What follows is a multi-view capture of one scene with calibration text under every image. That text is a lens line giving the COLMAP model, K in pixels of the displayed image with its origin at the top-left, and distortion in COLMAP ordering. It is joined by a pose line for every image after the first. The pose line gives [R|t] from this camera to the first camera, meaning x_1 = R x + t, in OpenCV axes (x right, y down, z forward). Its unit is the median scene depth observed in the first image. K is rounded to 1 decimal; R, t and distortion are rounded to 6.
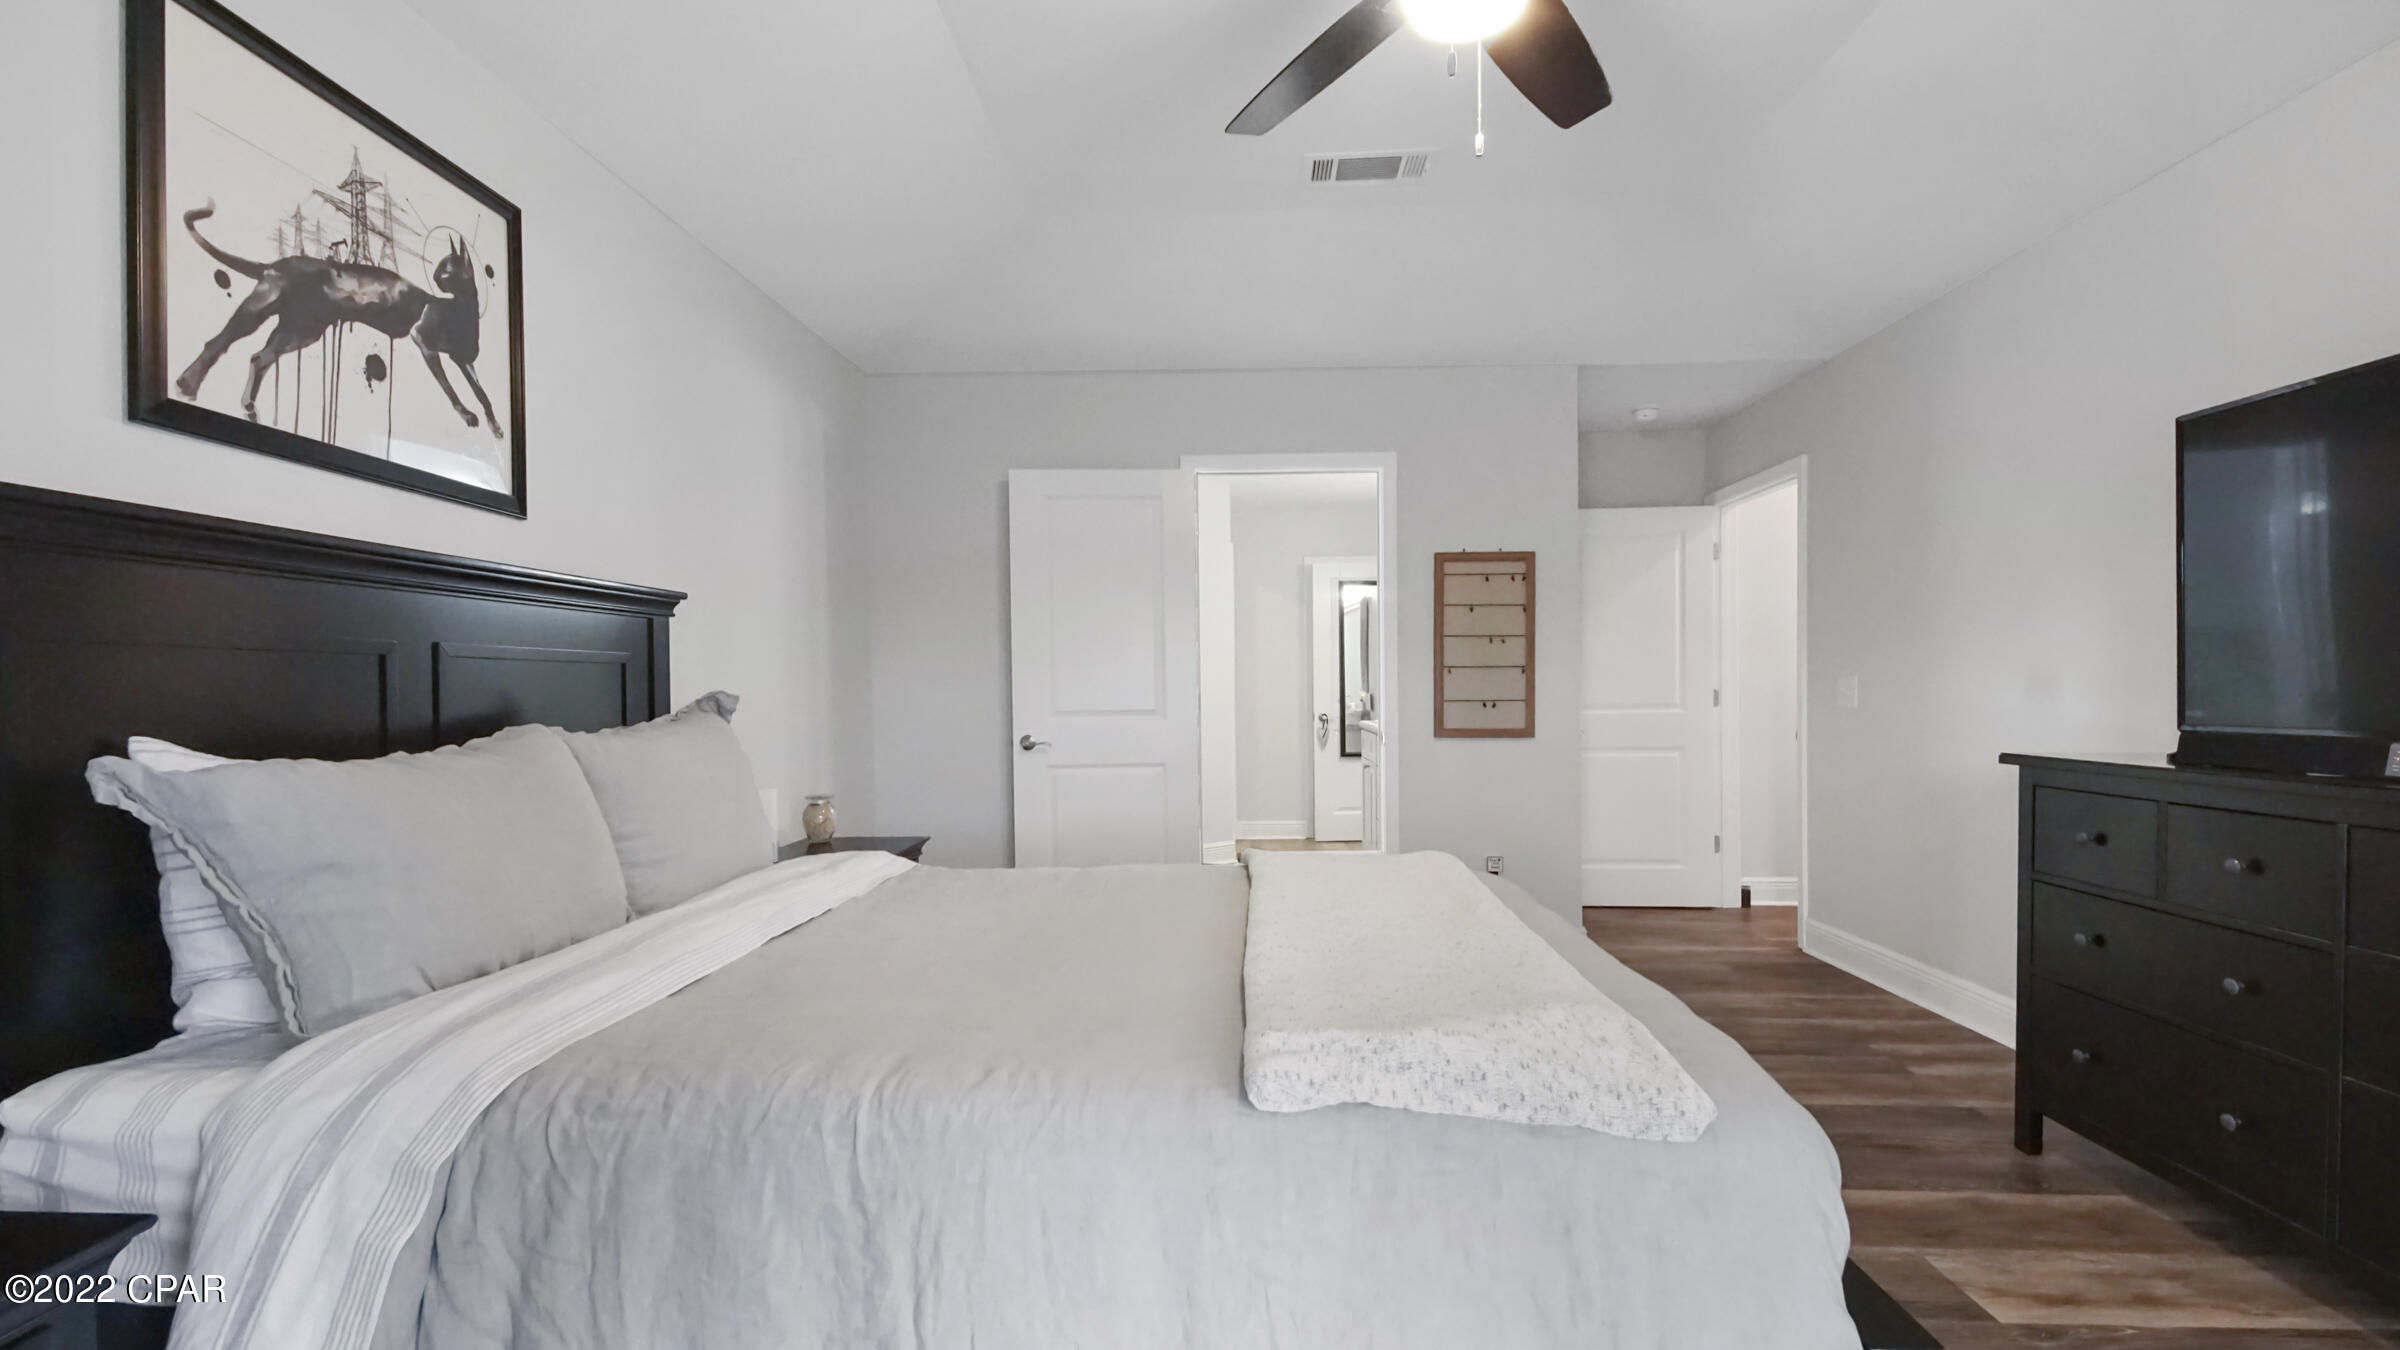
lens RADIAL K [[1027.1, 0, 1194.1], [0, 1027.1, 684.6], [0, 0, 1]] dist [0.008887, -0.003199]
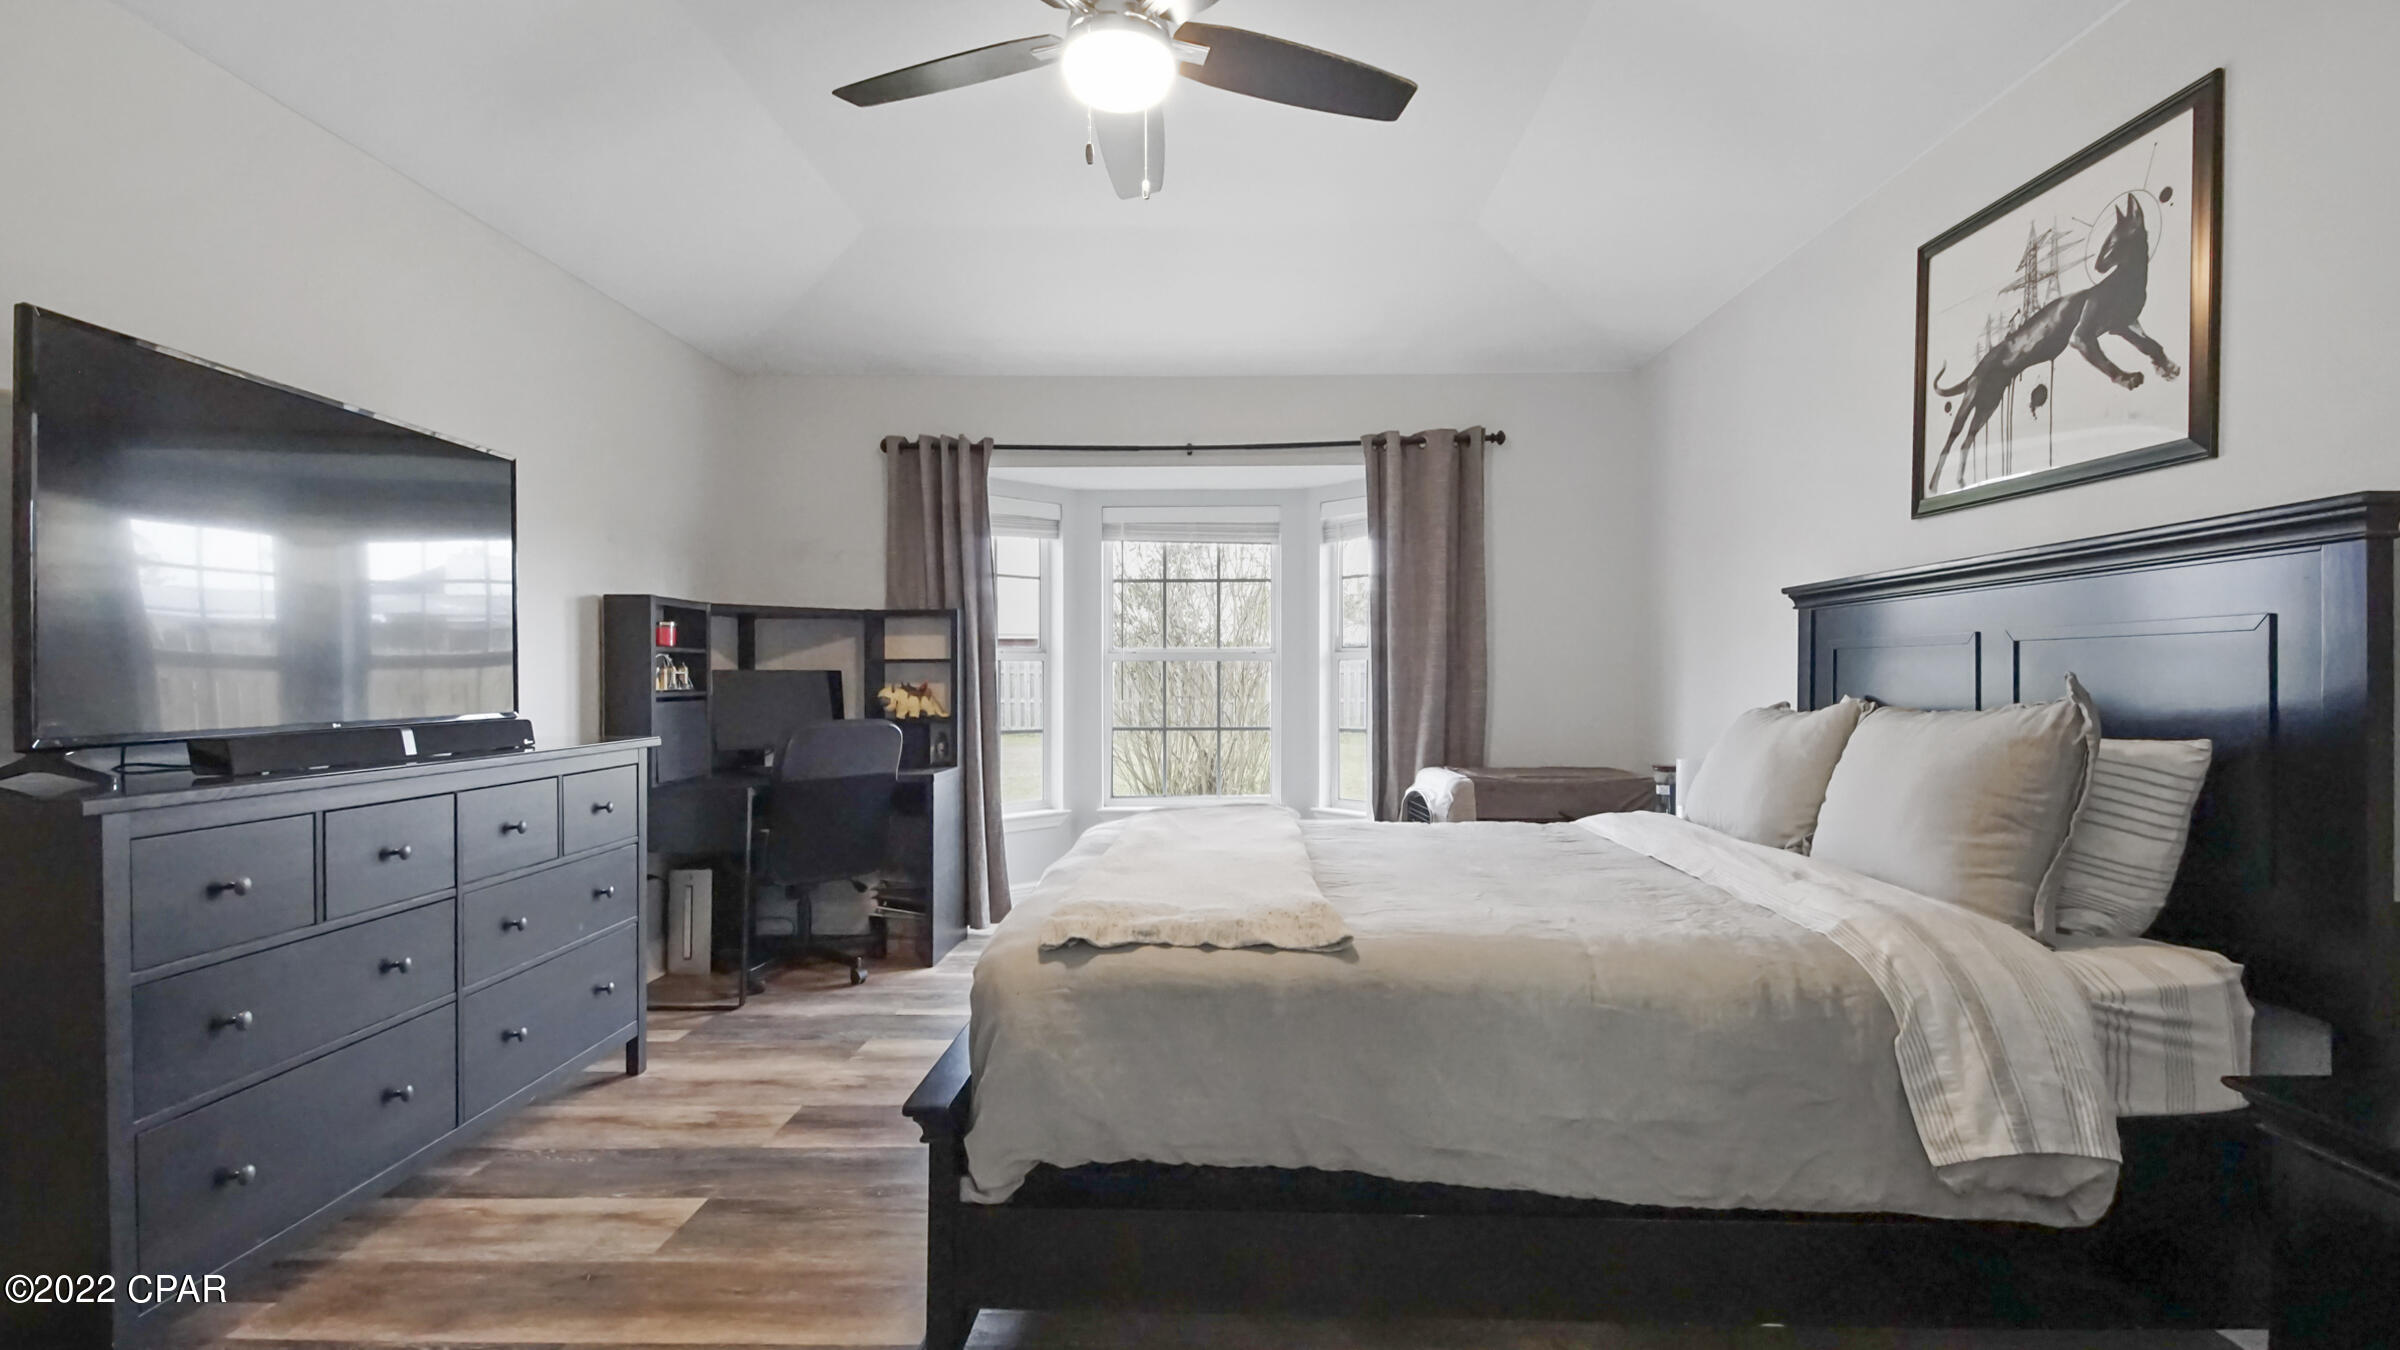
lens RADIAL K [[1027.1, 0, 1204.4], [0, 1027.1, 682.5], [0, 0, 1]] dist [0.008887, -0.003199]
pose [[-0.999259, 0.014735, -0.035571, 0.204757], [0.014768, 0.999891, -0.000673, 0.006314], [0.035557, -0.001197, -0.999367, 2.134373]]
